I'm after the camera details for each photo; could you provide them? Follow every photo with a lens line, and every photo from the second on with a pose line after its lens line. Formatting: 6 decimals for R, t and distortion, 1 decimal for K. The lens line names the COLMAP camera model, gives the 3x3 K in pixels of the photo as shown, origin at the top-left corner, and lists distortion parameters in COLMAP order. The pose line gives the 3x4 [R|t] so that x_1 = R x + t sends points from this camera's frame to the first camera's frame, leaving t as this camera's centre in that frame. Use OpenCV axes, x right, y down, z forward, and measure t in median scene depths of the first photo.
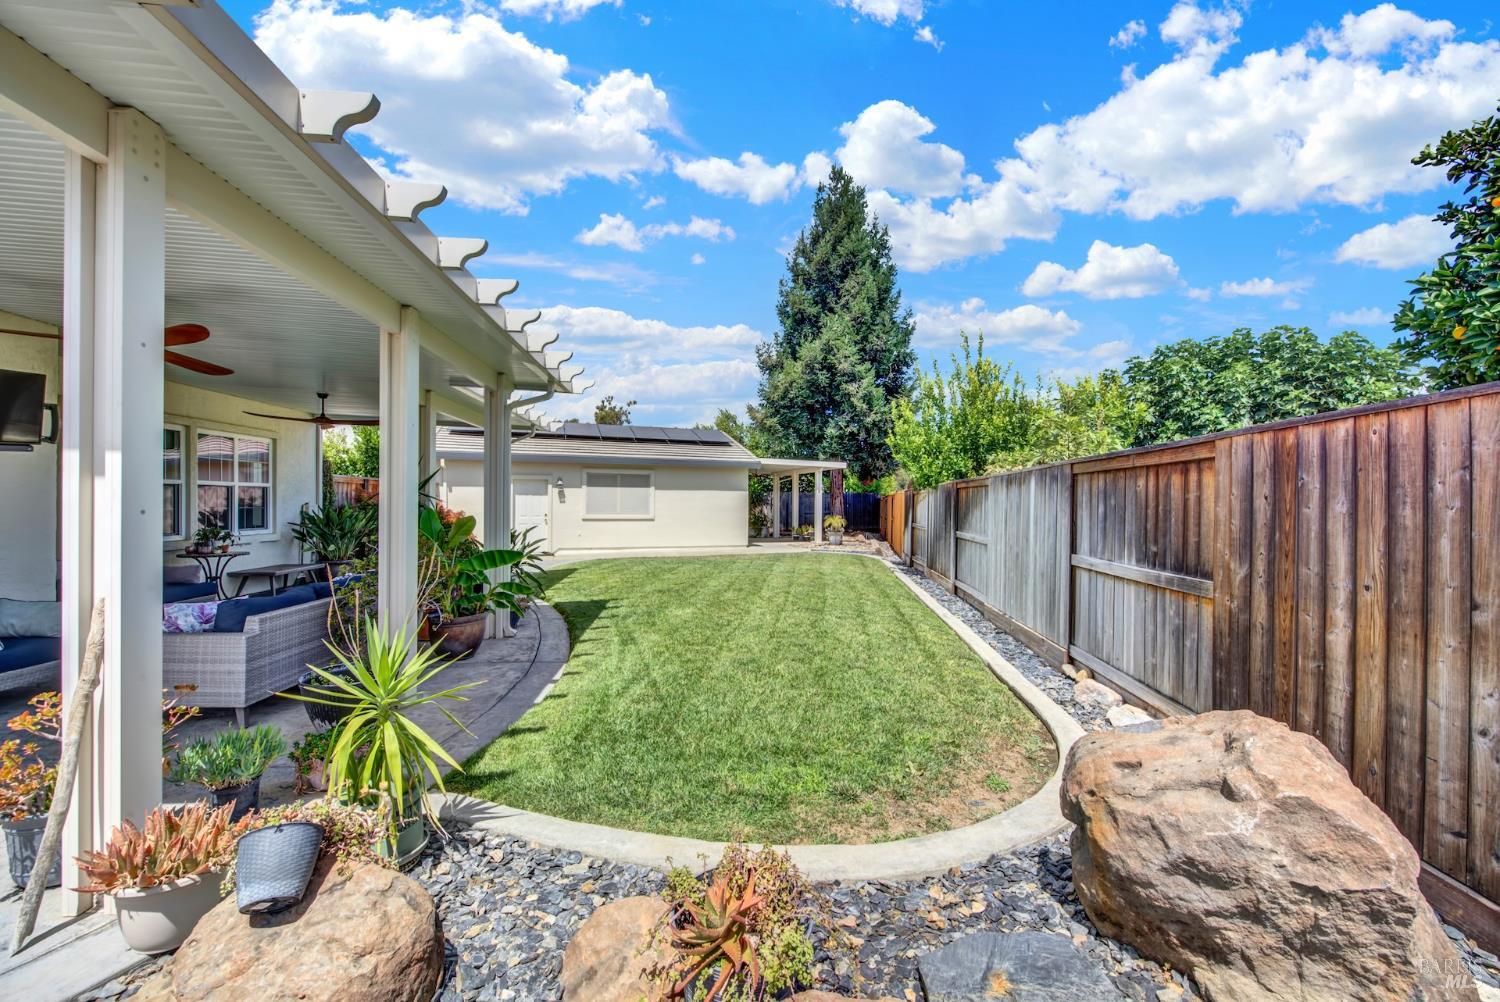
lens RADIAL K [[598.9, 0, 757.0], [0, 598.9, 503.8], [0, 0, 1]] dist [0.007074, -0.005049]
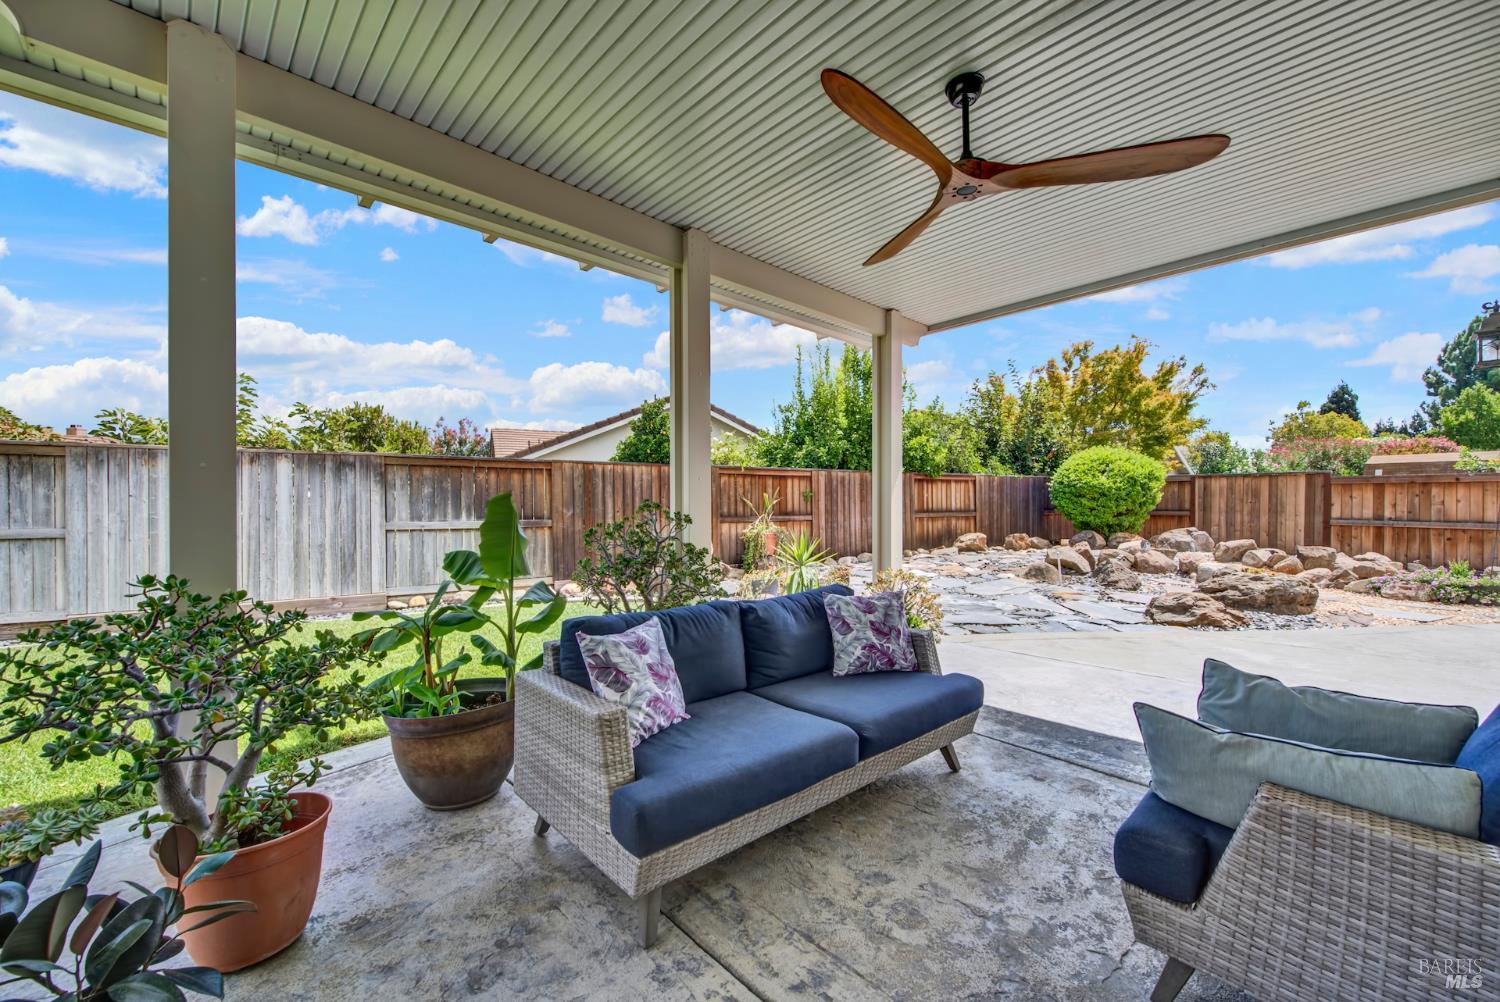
lens RADIAL K [[601.1, 0, 749.9], [0, 601.1, 497.1], [0, 0, 1]] dist [-0.000710, -0.000537]
pose [[-0.623663, 0.002755, 0.781688, -0.267277], [-0.003475, 0.999974, -0.006296, 0.007925], [-0.781686, -0.006643, -0.623637, 0.299331]]
